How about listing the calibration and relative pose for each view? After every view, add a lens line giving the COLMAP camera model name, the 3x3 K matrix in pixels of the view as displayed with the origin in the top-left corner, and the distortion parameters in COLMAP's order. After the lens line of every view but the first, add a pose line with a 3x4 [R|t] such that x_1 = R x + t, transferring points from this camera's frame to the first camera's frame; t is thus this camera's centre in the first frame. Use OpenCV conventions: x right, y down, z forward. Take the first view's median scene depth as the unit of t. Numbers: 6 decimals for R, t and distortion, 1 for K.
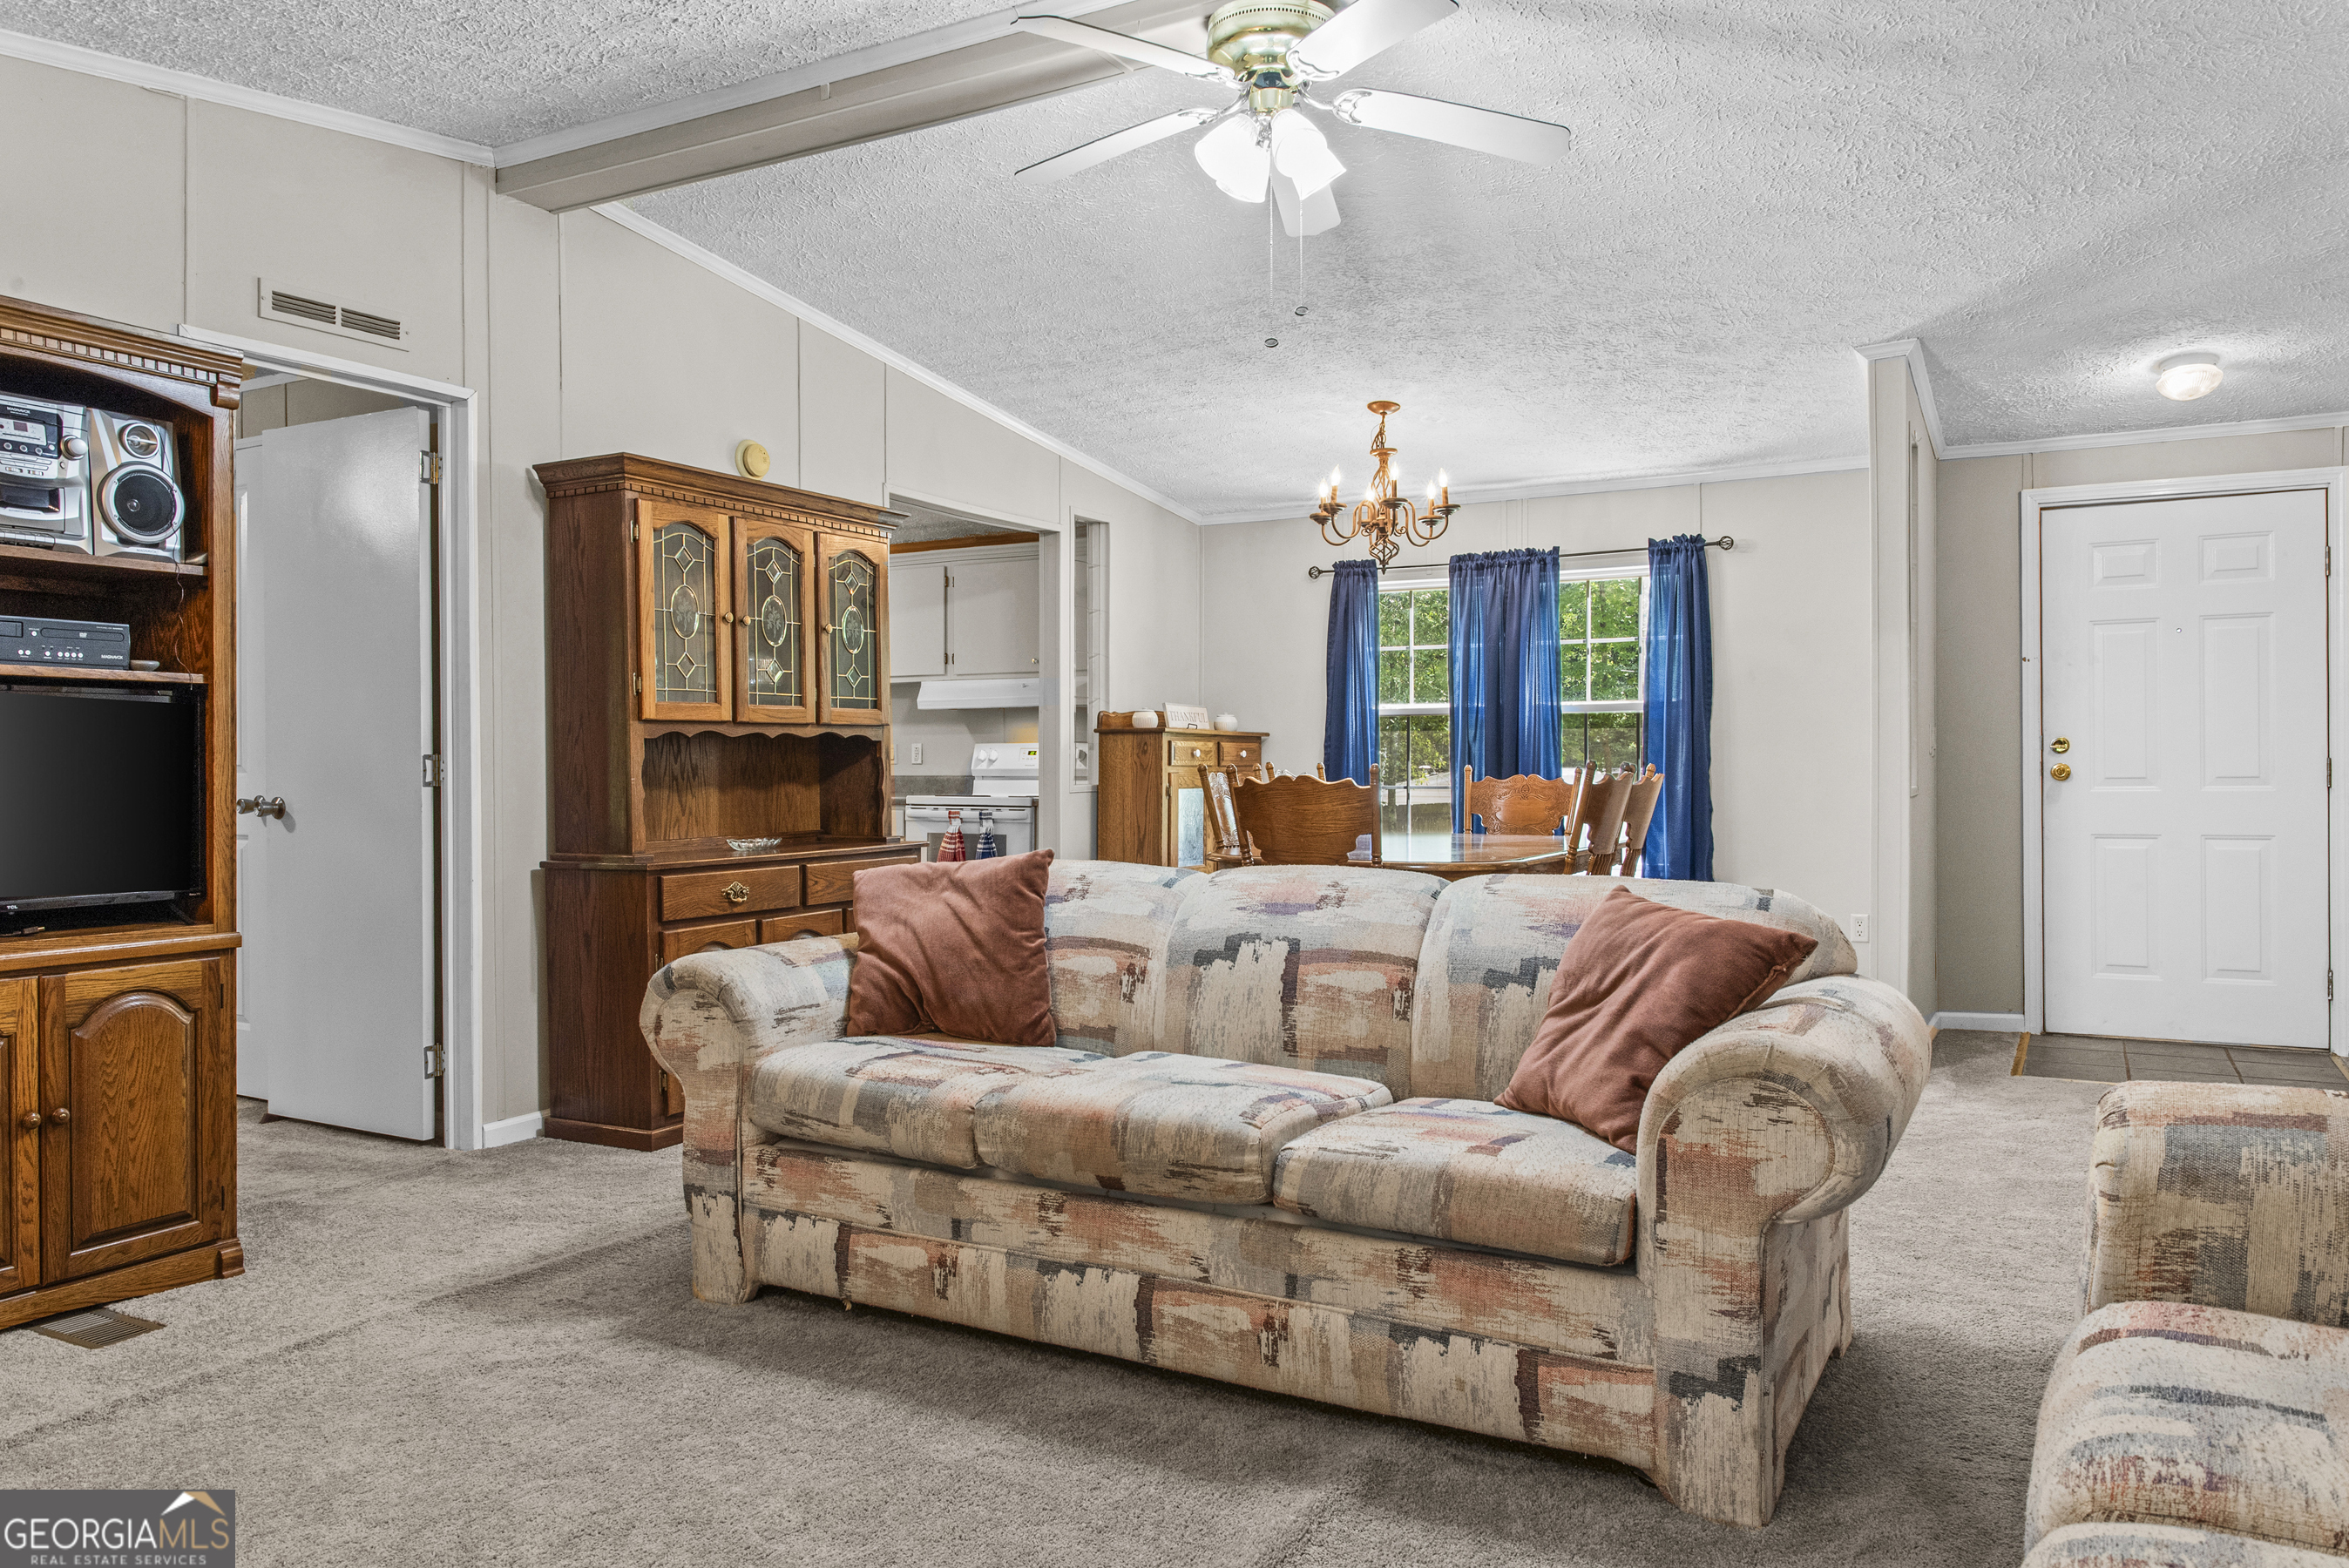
lens RADIAL K [[1663.0, 0, 1174.5], [0, 1663.0, 784.0], [0, 0, 1]] dist [0.008770, 0.000597]
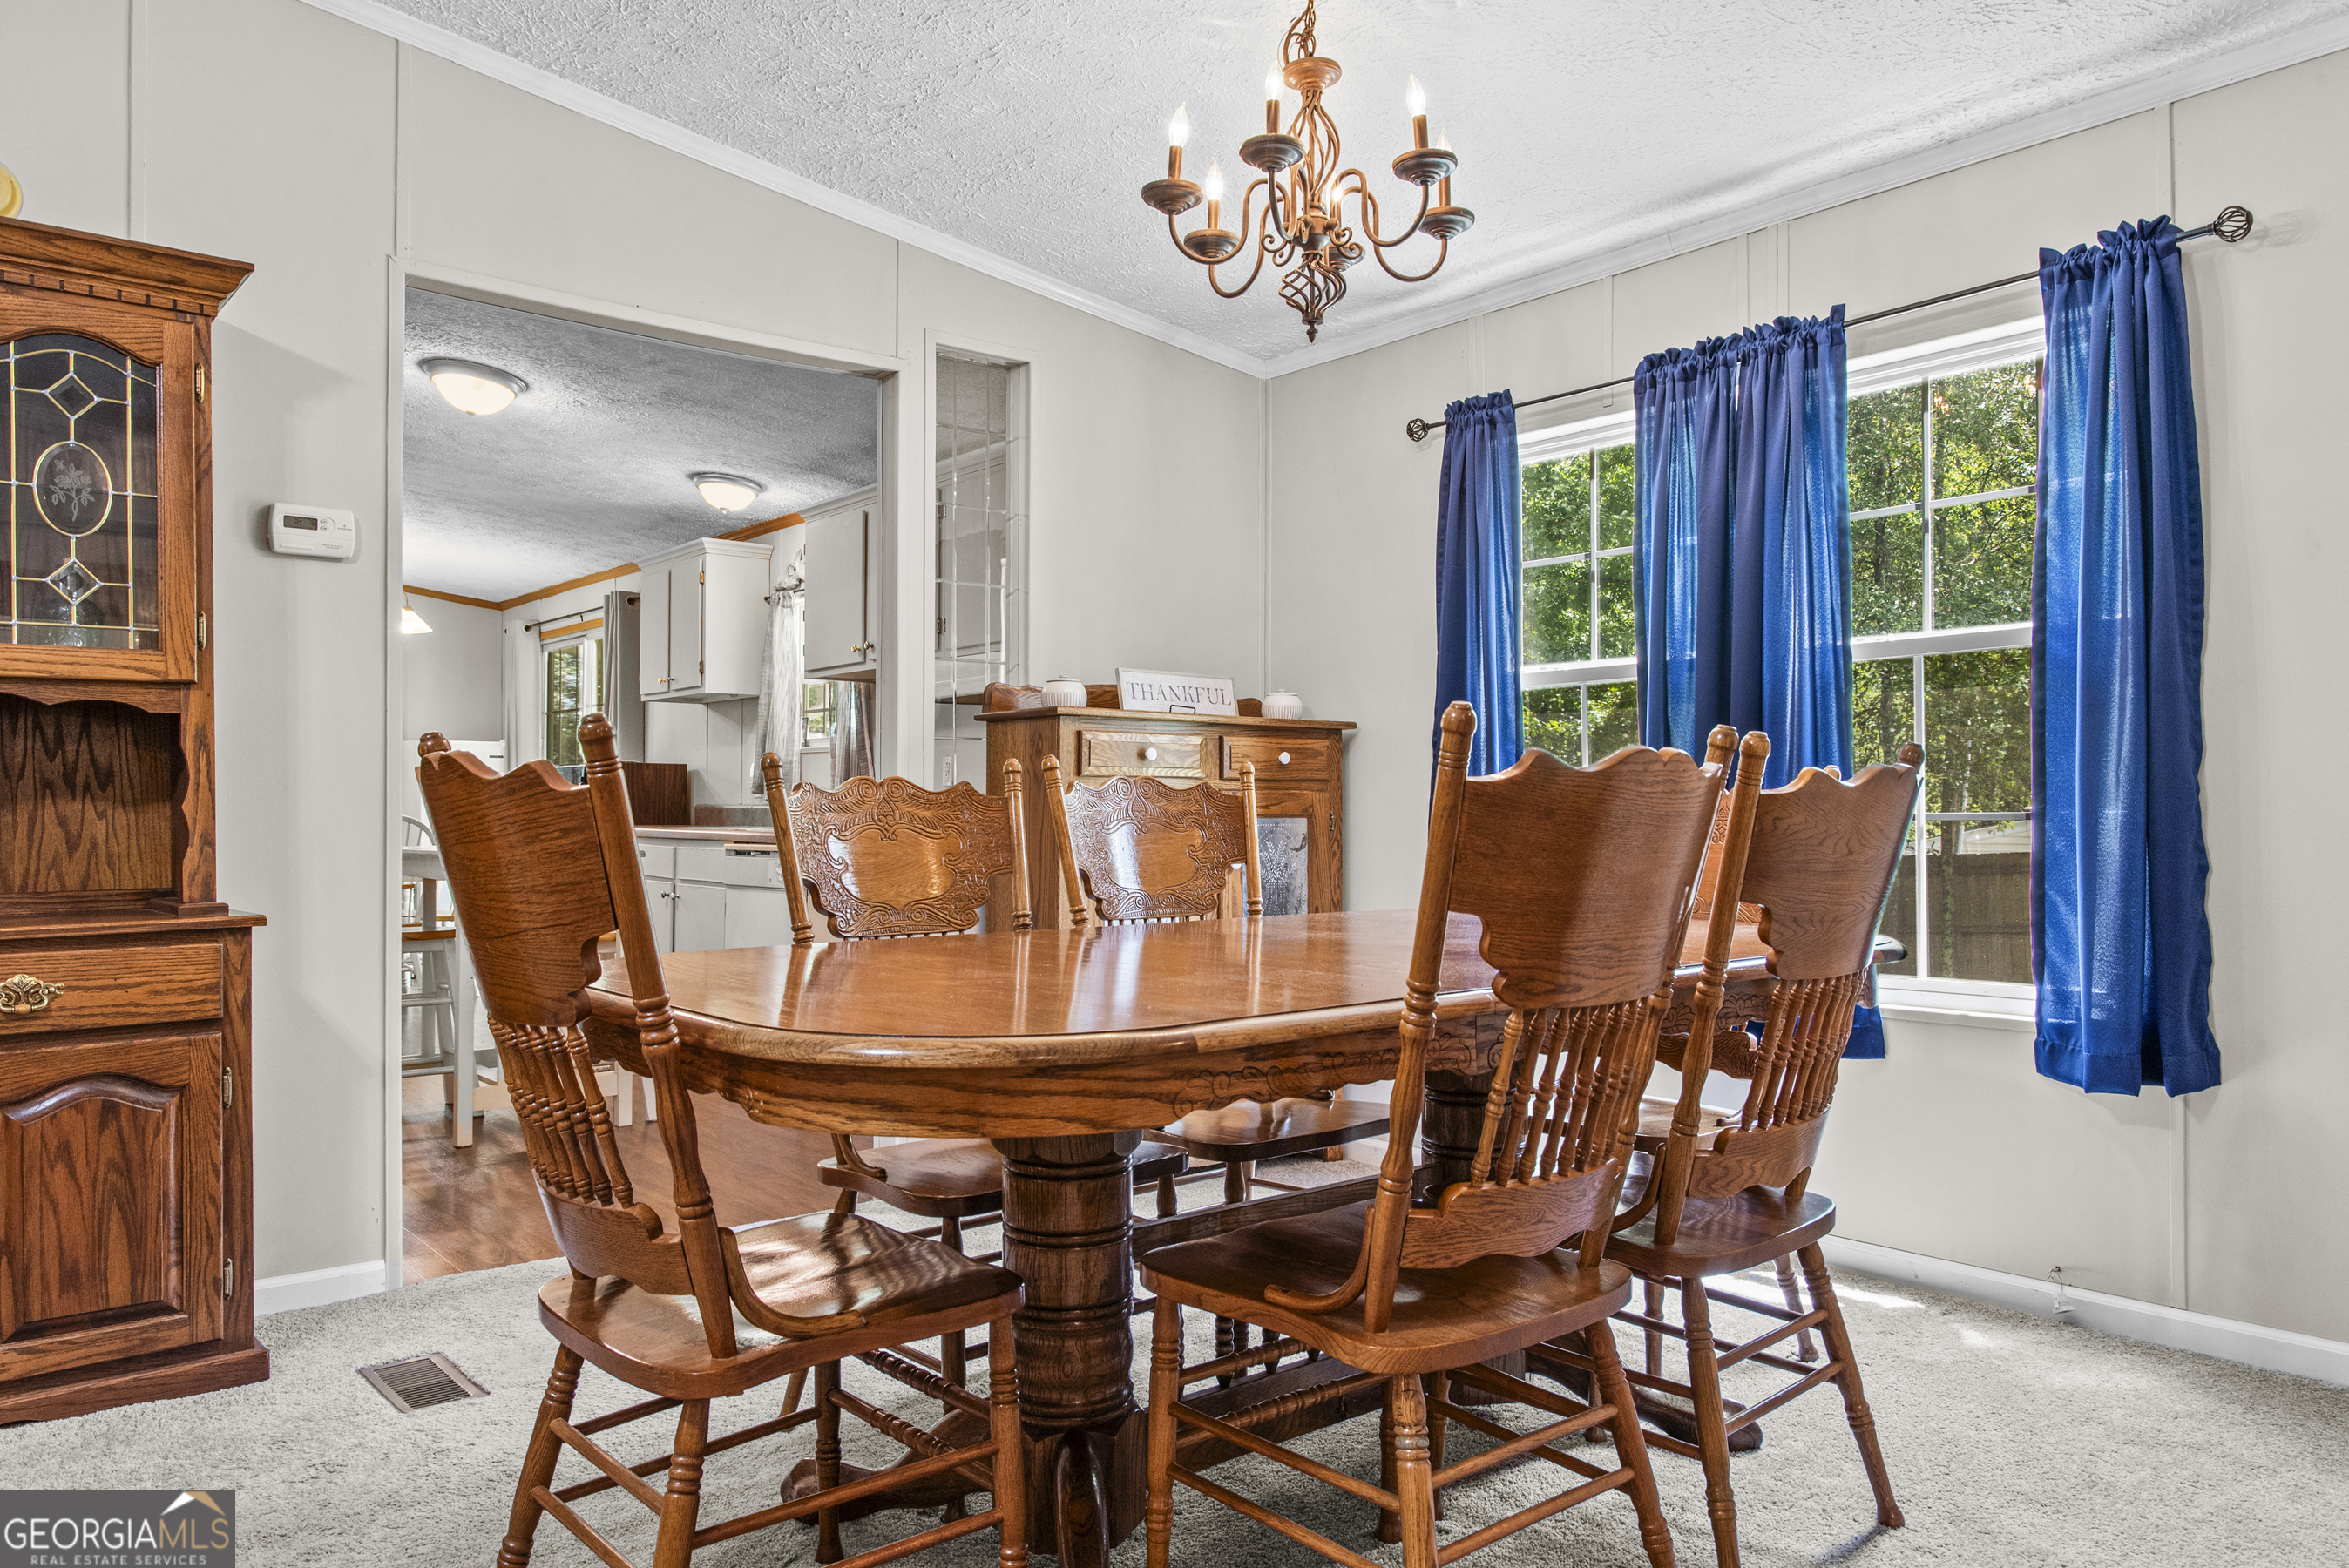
lens RADIAL K [[1613.3, 0, 1171.0], [0, 1613.3, 812.6], [0, 0, 1]] dist [-0.005850, -0.001062]
pose [[0.927797, 0.004177, -0.373061, 0.223549], [-0.009192, 0.999890, -0.011665, 0.007815], [0.372971, 0.014251, 0.927734, 0.505717]]
